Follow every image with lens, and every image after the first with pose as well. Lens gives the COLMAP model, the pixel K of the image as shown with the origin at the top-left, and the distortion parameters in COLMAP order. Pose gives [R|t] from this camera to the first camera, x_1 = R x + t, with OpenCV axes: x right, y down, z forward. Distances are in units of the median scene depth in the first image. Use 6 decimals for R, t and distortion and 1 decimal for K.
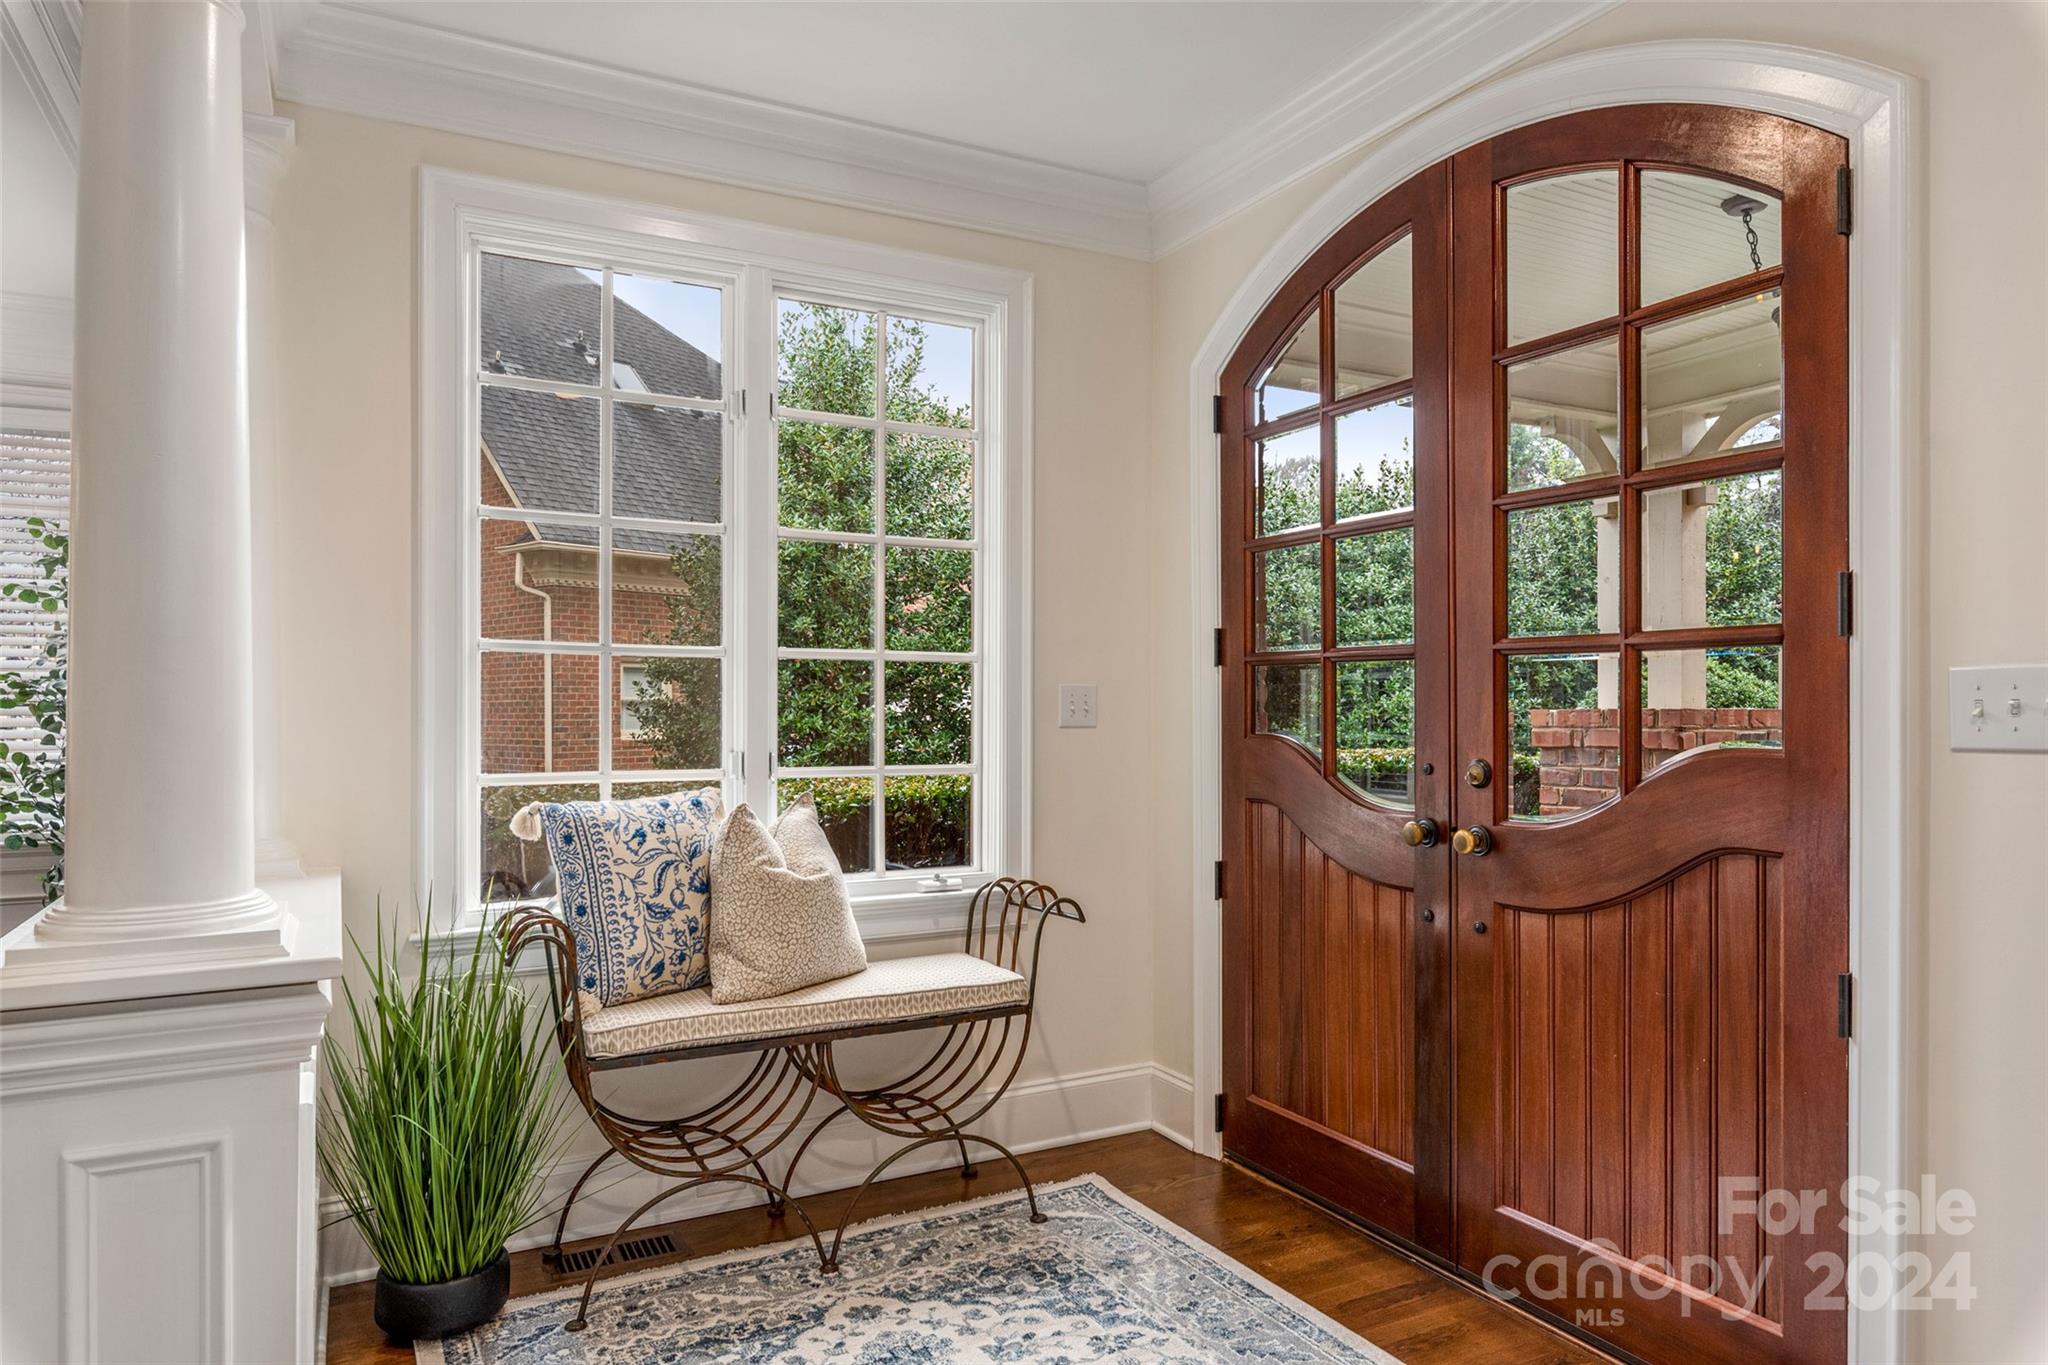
lens RADIAL K [[1270.1, 0, 1006.3], [0, 1270.1, 701.6], [0, 0, 1]] dist [0.004015, 0.000016]
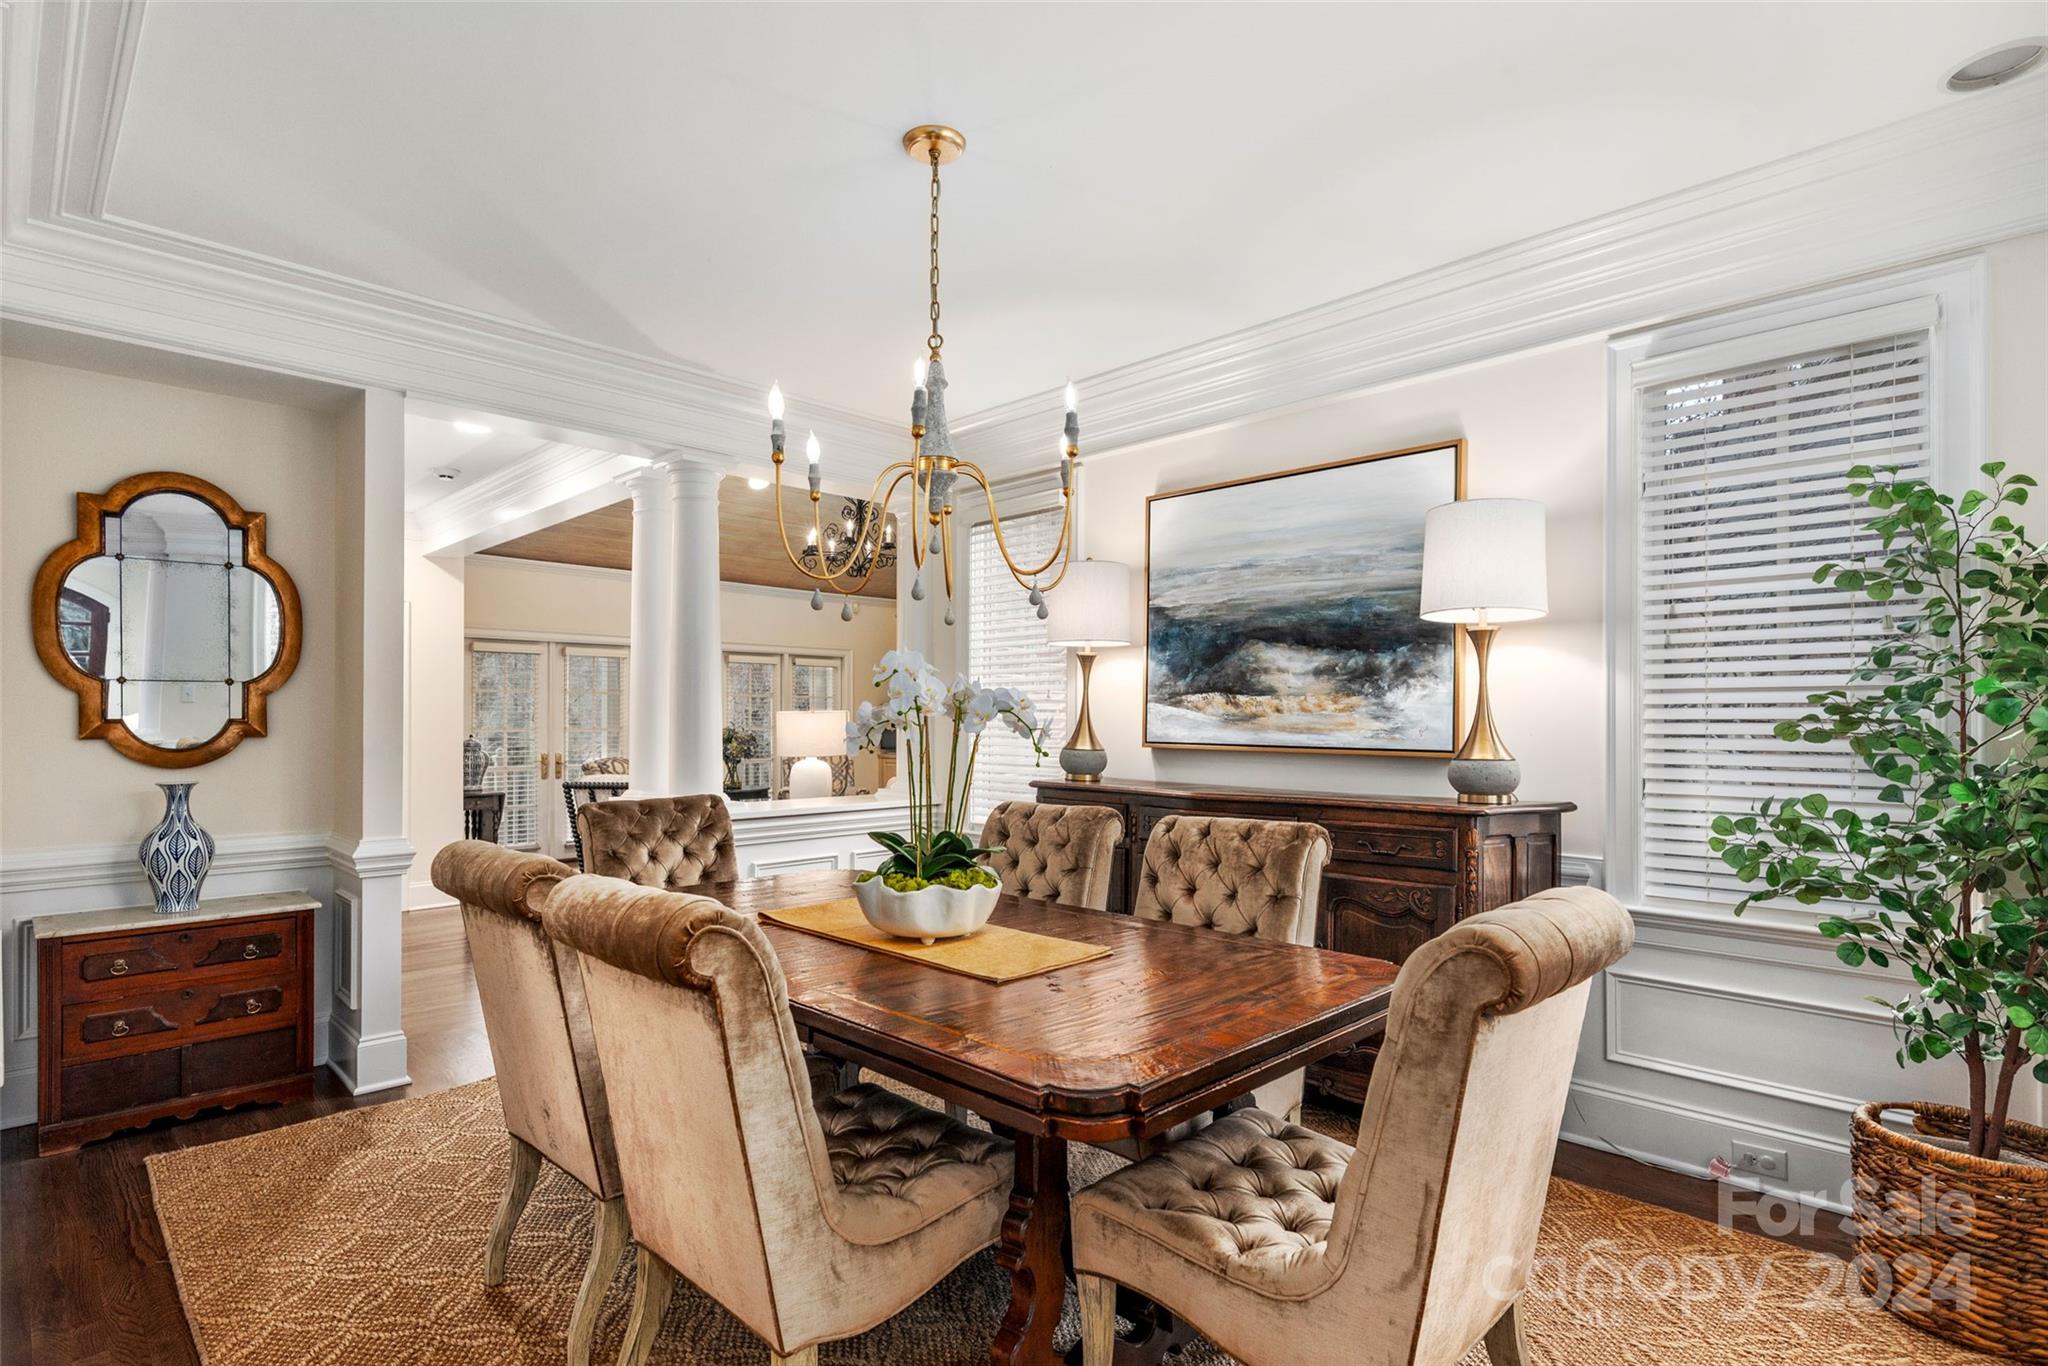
lens RADIAL K [[957.8, 0, 1006.9], [0, 957.8, 718.8], [0, 0, 1]] dist [0.000128, -0.002234]
pose [[0.304733, 0.001624, -0.952436, -0.665259], [-0.004129, 0.999991, 0.000384, -0.010395], [0.952429, 0.003816, 0.304737, 0.655948]]
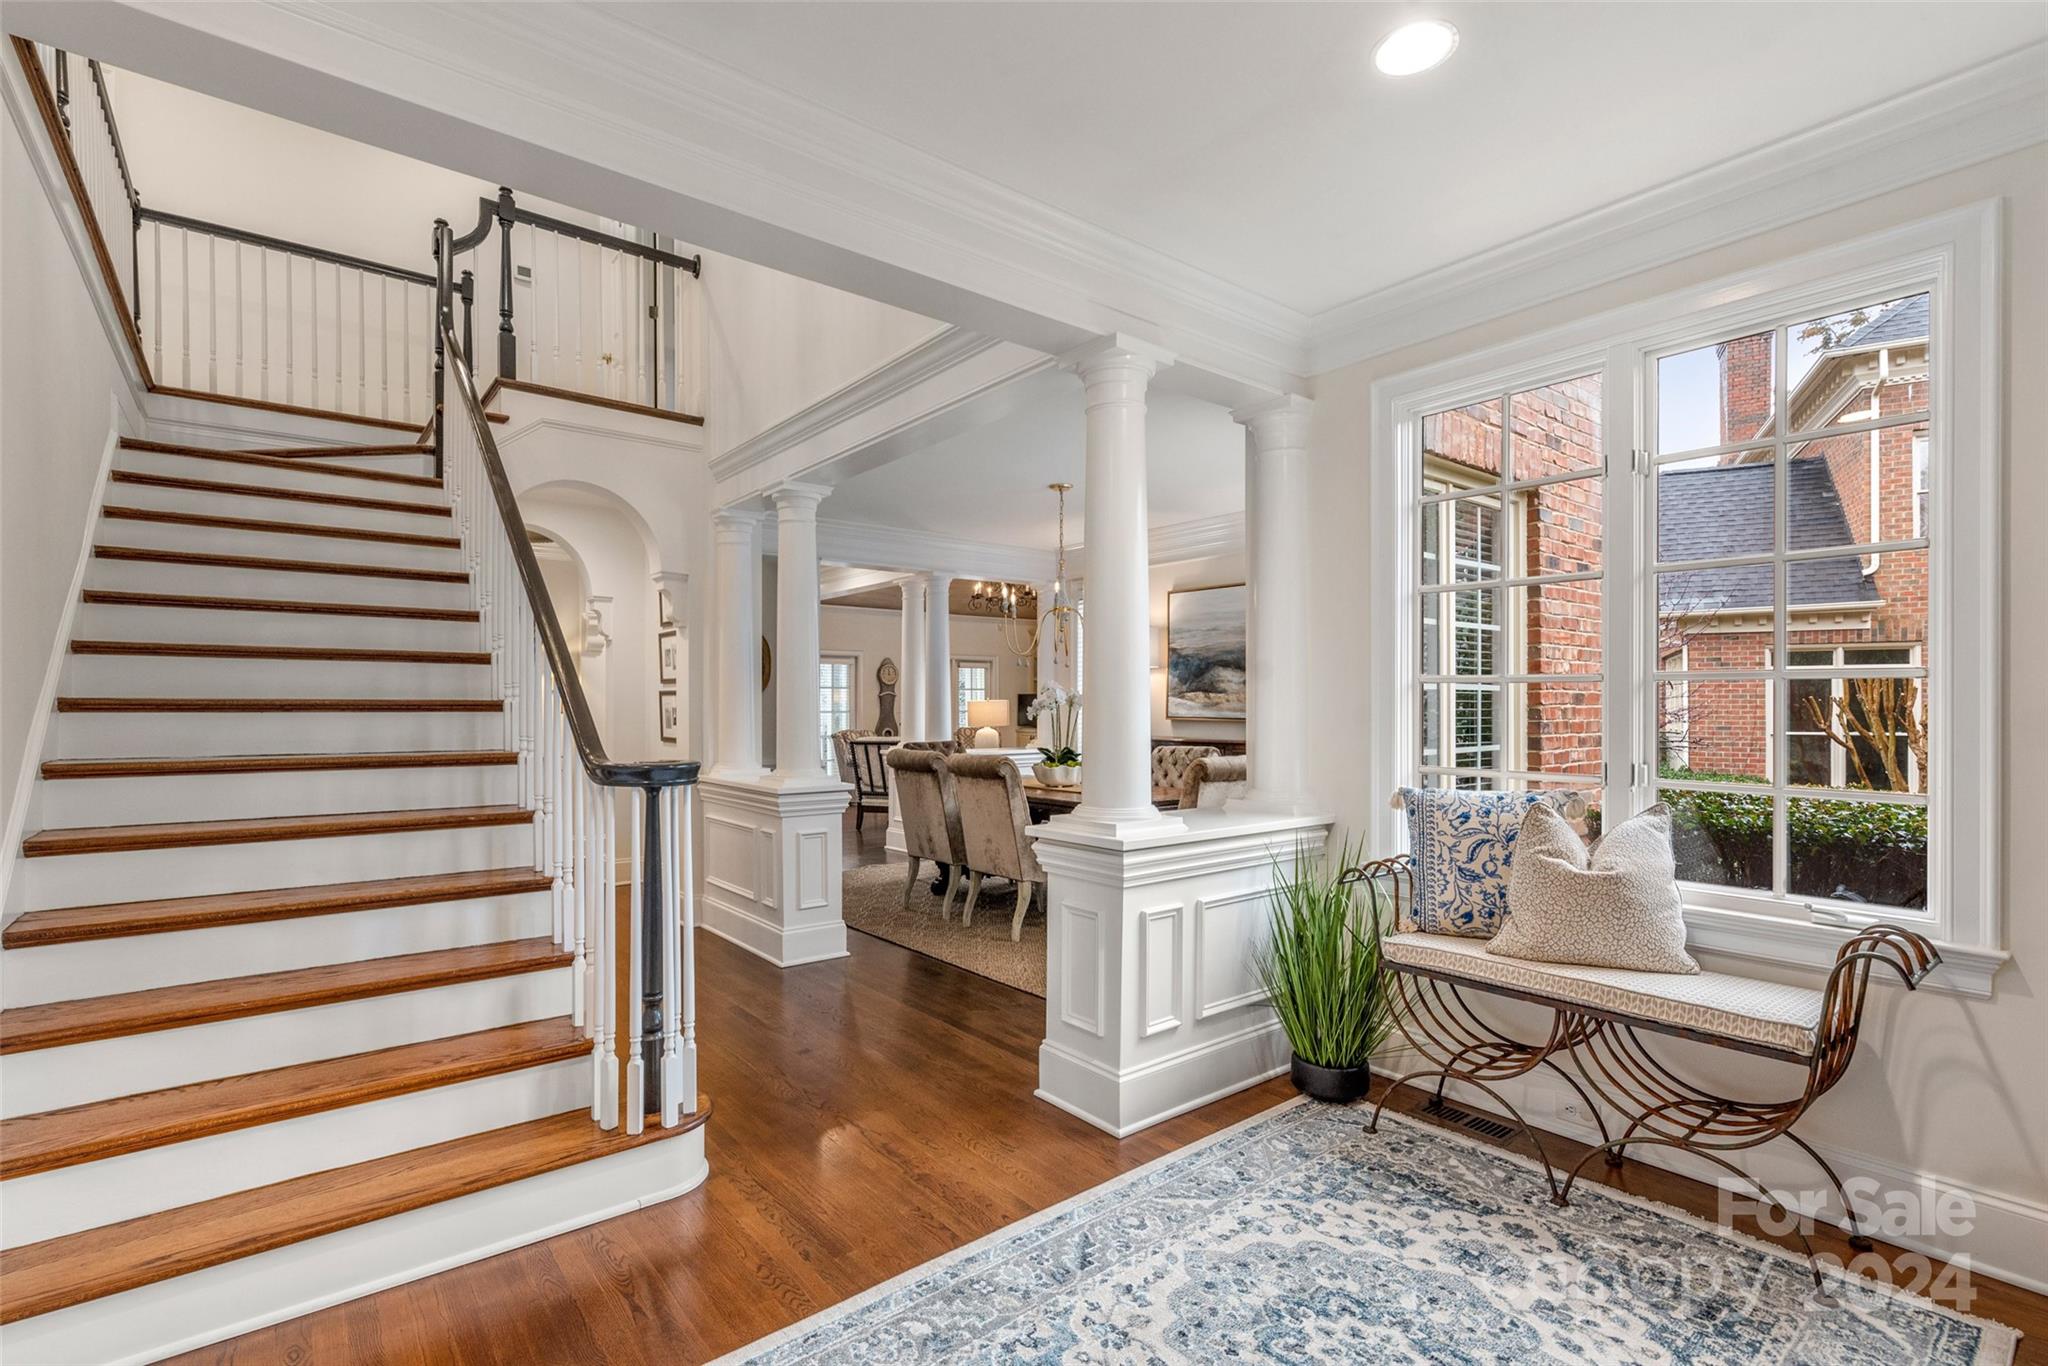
lens RADIAL K [[945.3, 0, 1014.4], [0, 945.3, 693.3], [0, 0, 1]] dist [0.004927, 0.000006]
pose [[0.194592, -0.008701, -0.980846, 0.620505], [-0.001305, 0.999957, -0.009129, -0.018403], [0.980883, 0.003056, 0.194573, 0.323141]]
